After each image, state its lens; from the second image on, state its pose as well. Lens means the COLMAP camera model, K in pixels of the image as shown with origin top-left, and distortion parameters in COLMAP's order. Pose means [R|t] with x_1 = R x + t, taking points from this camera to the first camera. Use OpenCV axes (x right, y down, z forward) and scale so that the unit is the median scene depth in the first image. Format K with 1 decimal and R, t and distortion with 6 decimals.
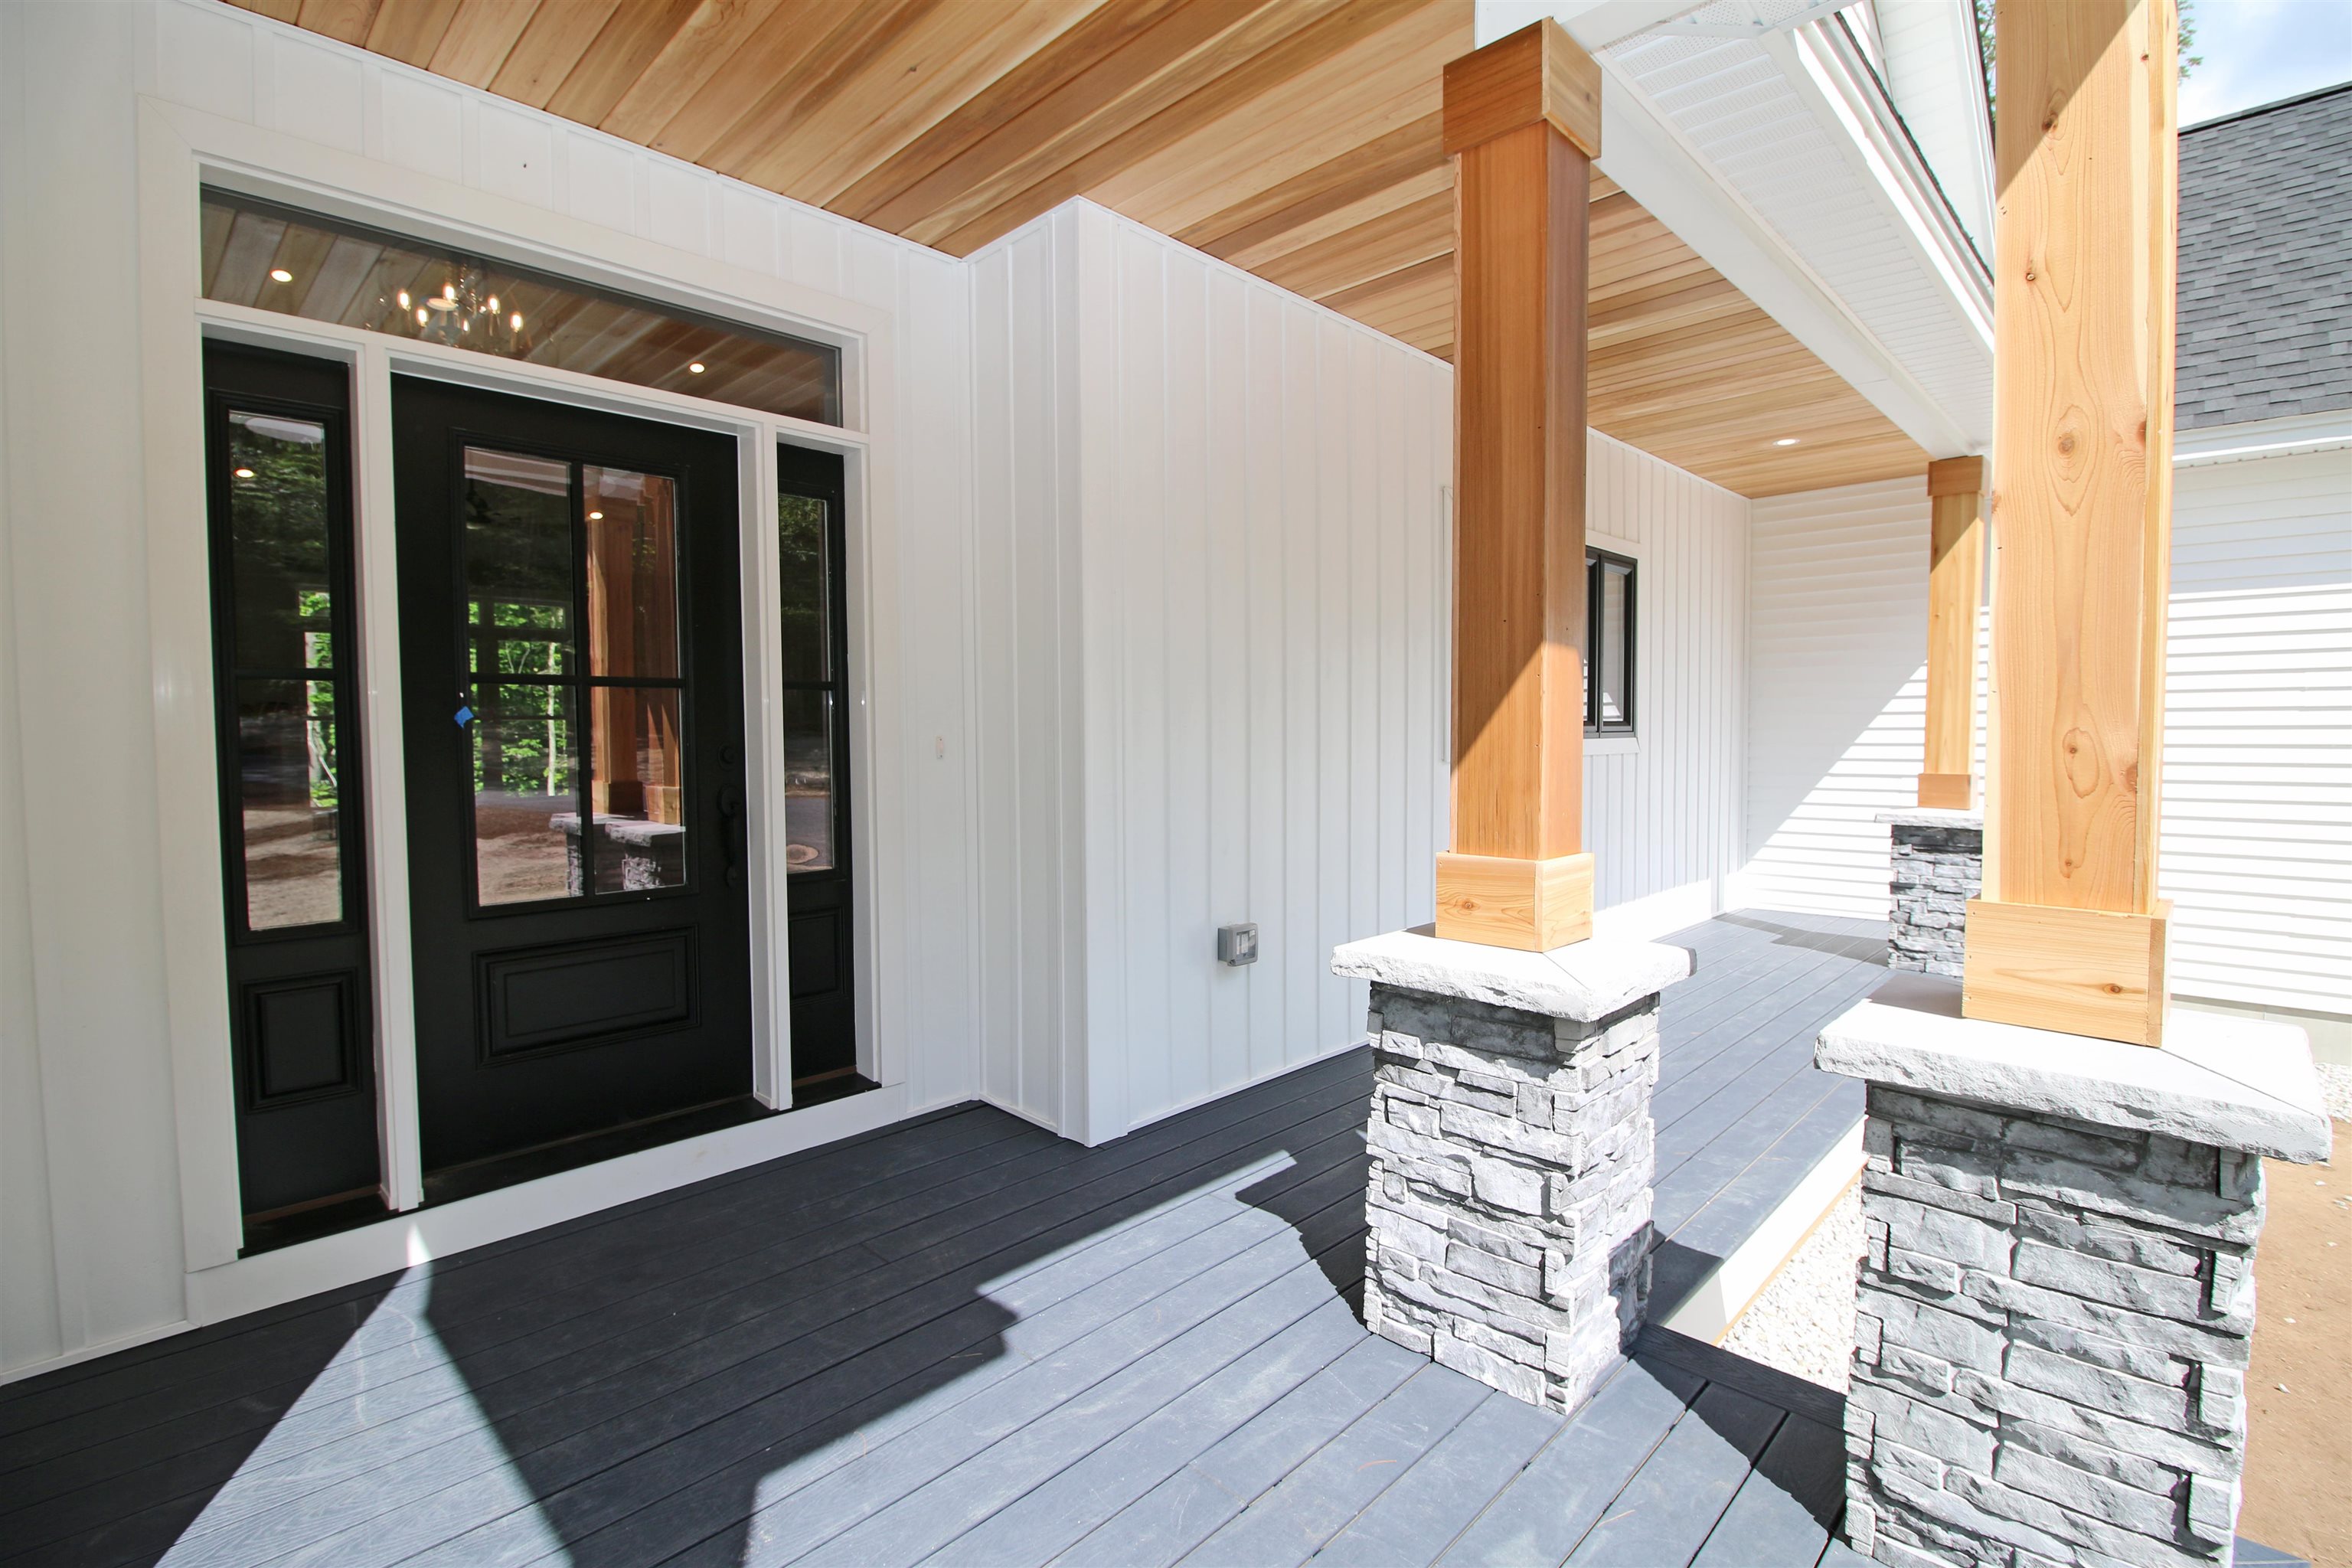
lens RADIAL K [[1089.8, 0, 1182.5], [0, 1089.8, 773.0], [0, 0, 1]] dist [-0.001279, -0.012474]
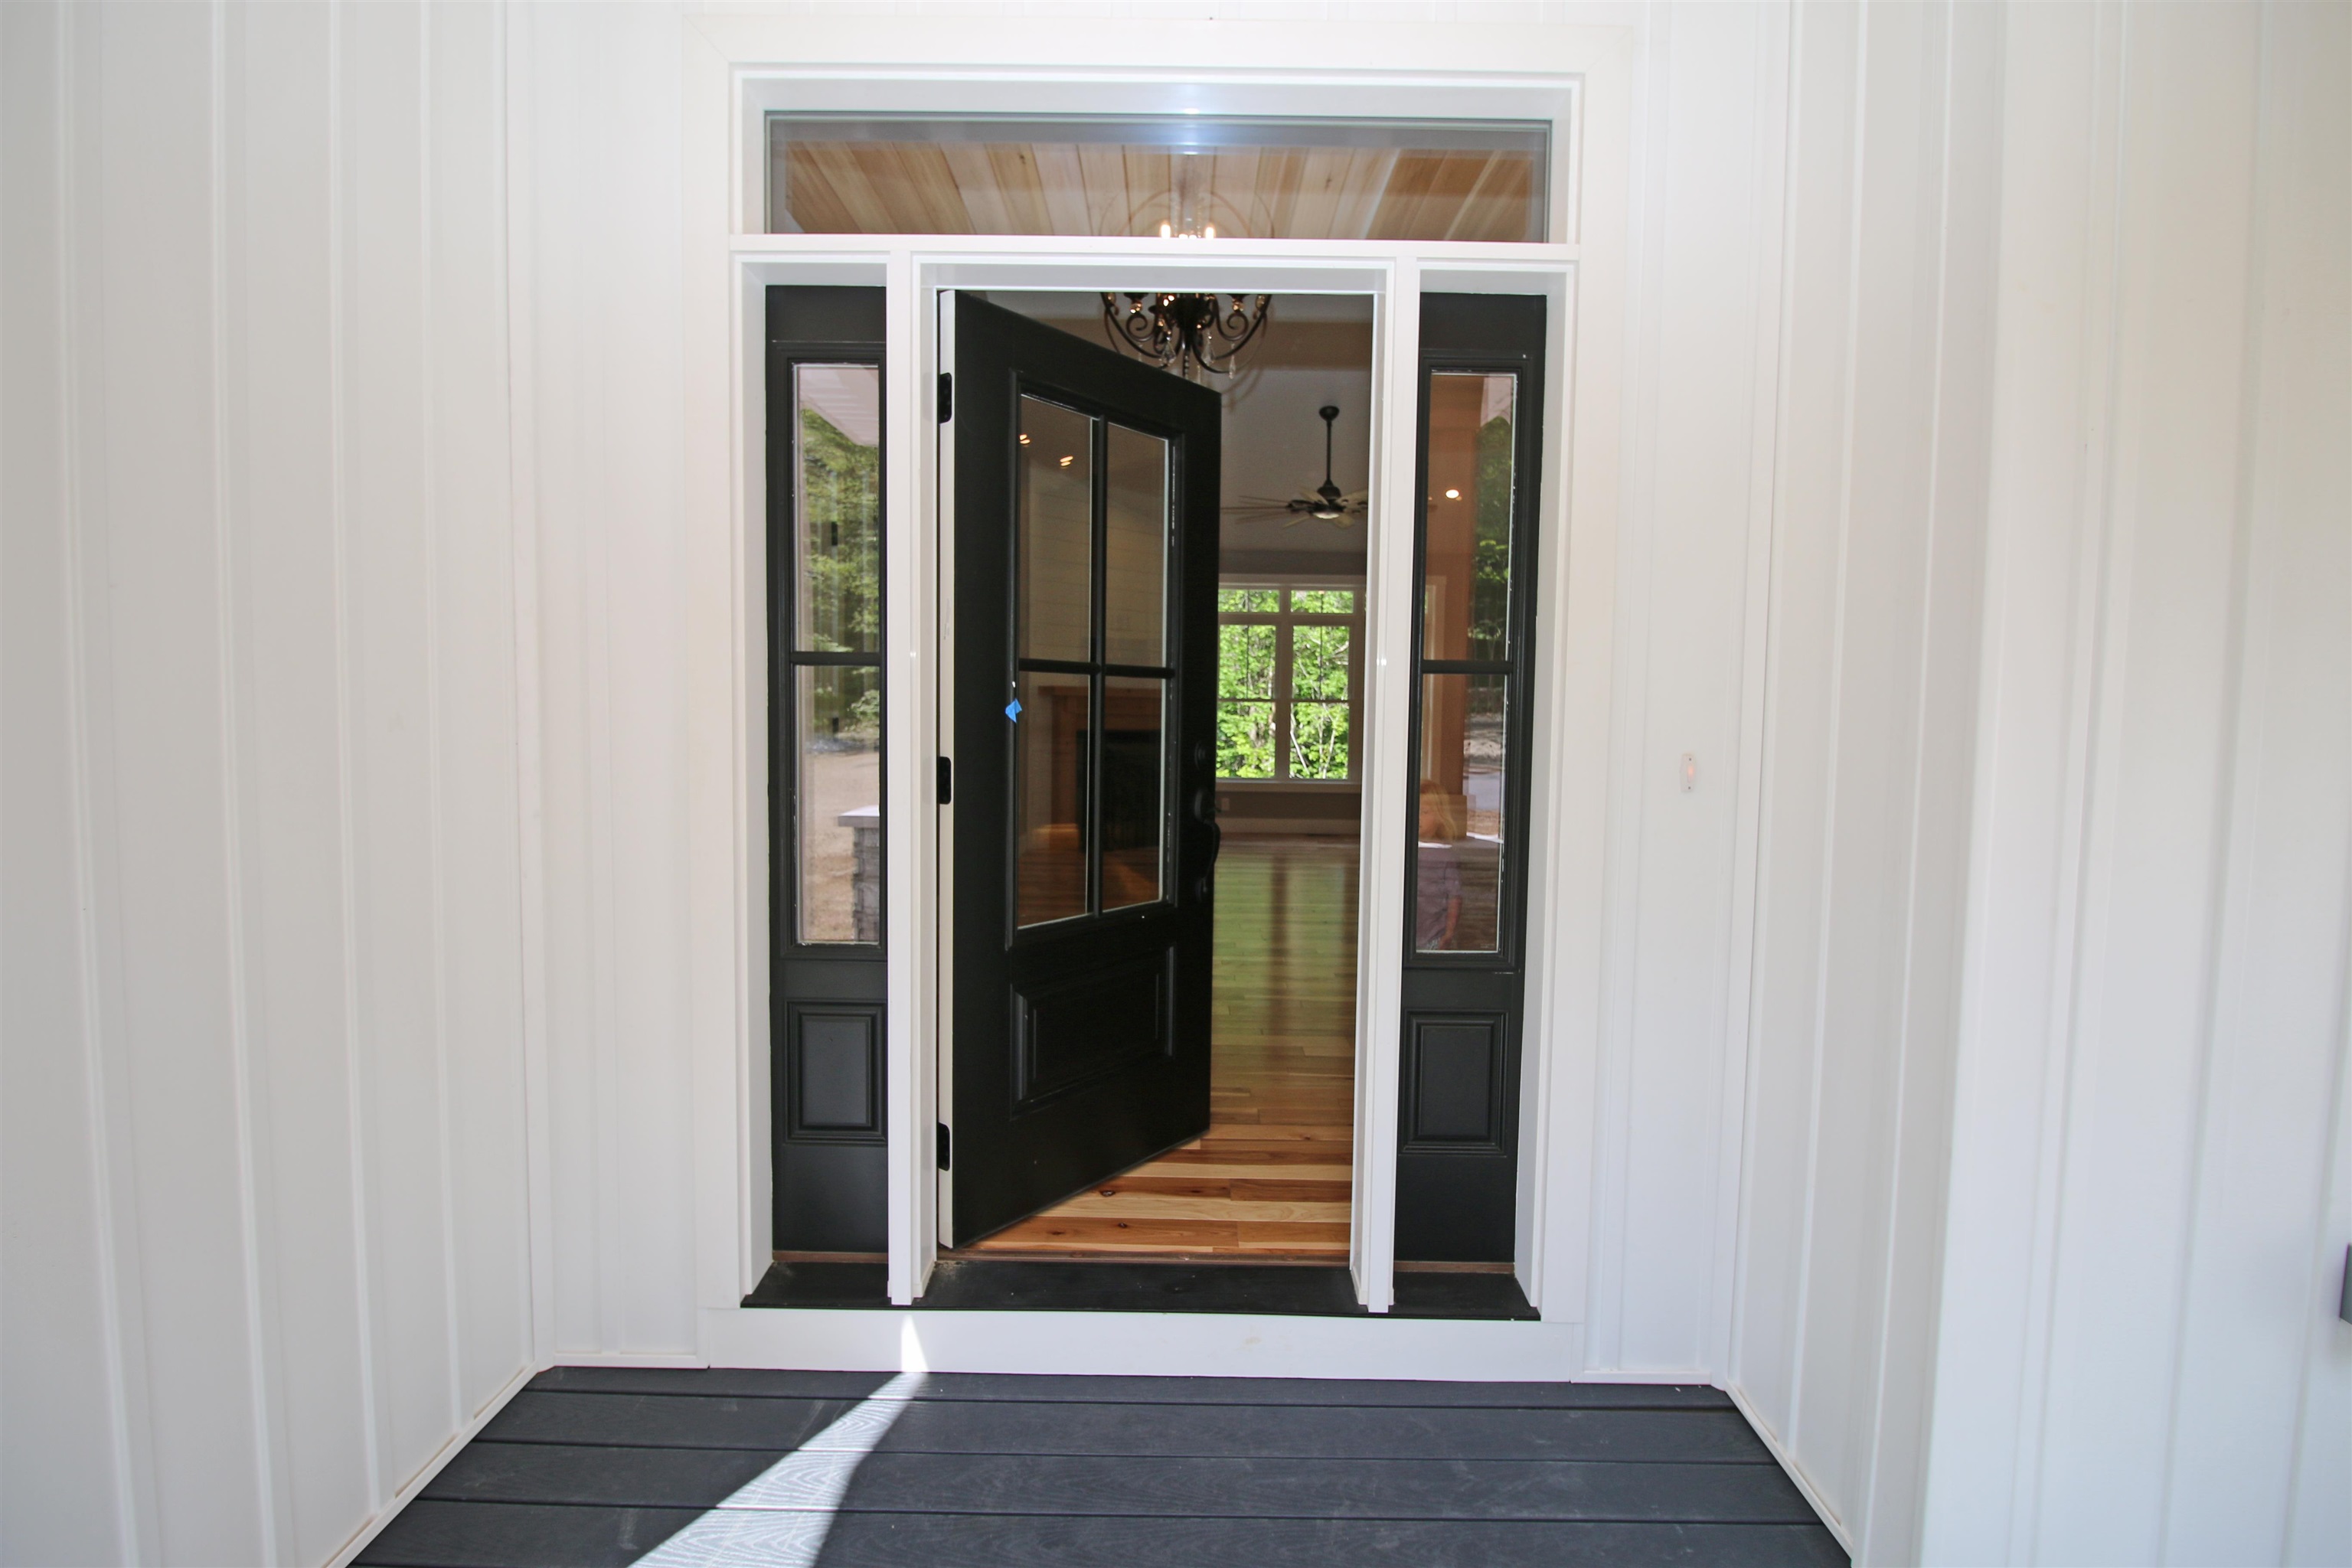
lens RADIAL K [[1074.5, 0, 1180.1], [0, 1074.5, 770.9], [0, 0, 1]] dist [0.001334, -0.008884]
pose [[0.695562, 0.065359, -0.715487, -0.001673], [-0.052846, 0.997810, 0.039775, -0.049513], [0.716520, 0.010145, 0.697493, 0.561357]]
